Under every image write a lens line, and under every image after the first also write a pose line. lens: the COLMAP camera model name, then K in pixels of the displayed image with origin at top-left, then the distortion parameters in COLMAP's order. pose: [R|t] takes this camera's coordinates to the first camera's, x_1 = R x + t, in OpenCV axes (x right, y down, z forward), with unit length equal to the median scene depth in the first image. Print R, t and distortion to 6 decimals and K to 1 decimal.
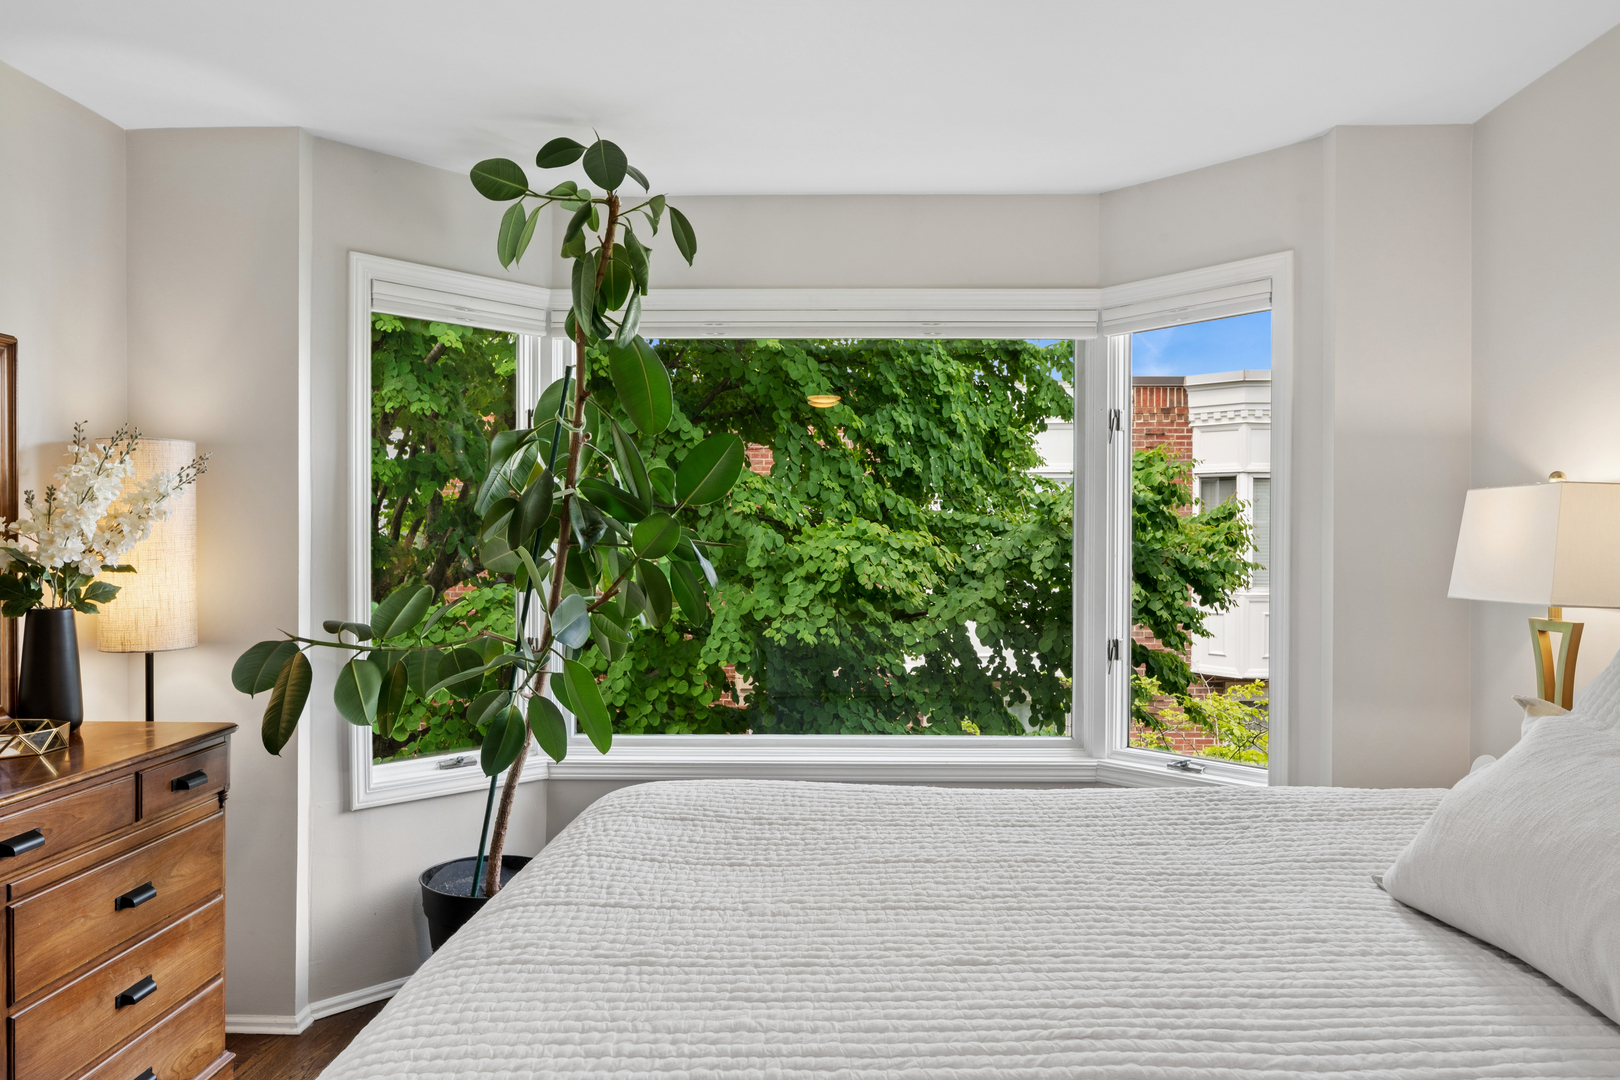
lens RADIAL K [[1096.6, 0, 861.1], [0, 1096.6, 537.6], [0, 0, 1]] dist [-0.003916, -0.001301]
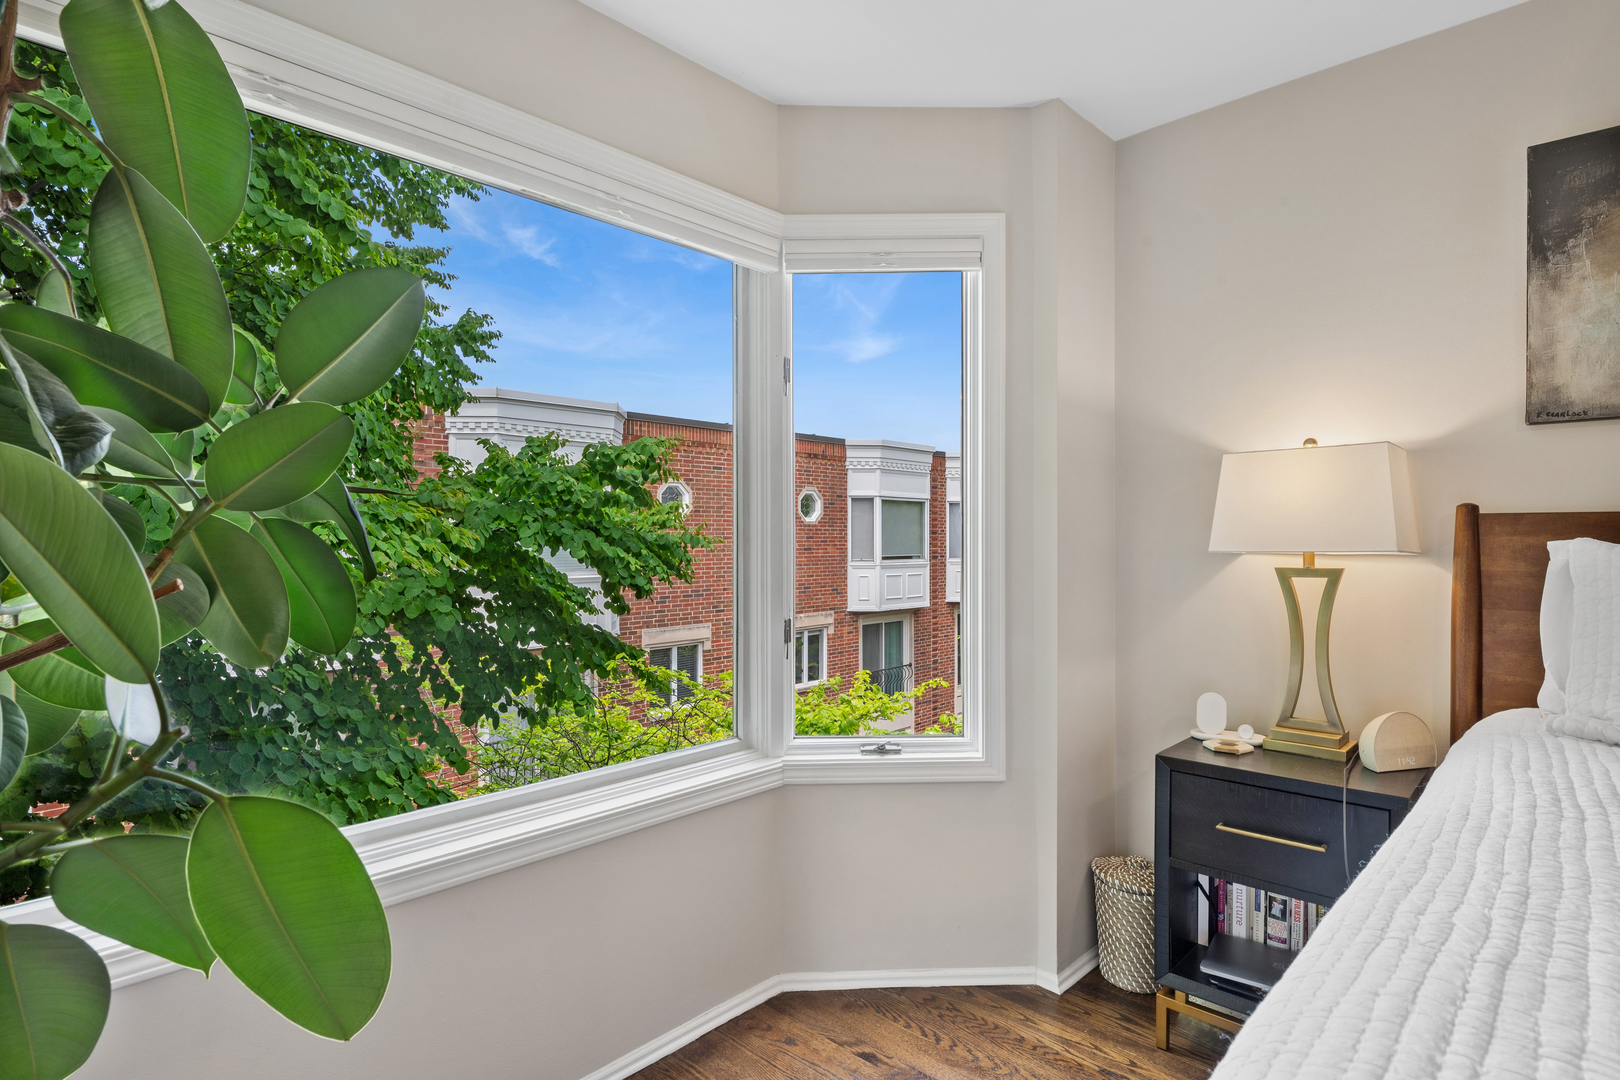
lens RADIAL K [[834.0, 0, 810.0], [0, 834.0, 540.0], [0, 0, 1]] dist [-0.015024, -0.000517]
pose [[0.690029, -0.009647, 0.723718, -0.279895], [0.007601, 0.999953, 0.006081, 0.029083], [-0.723742, 0.001305, 0.690069, 0.608079]]
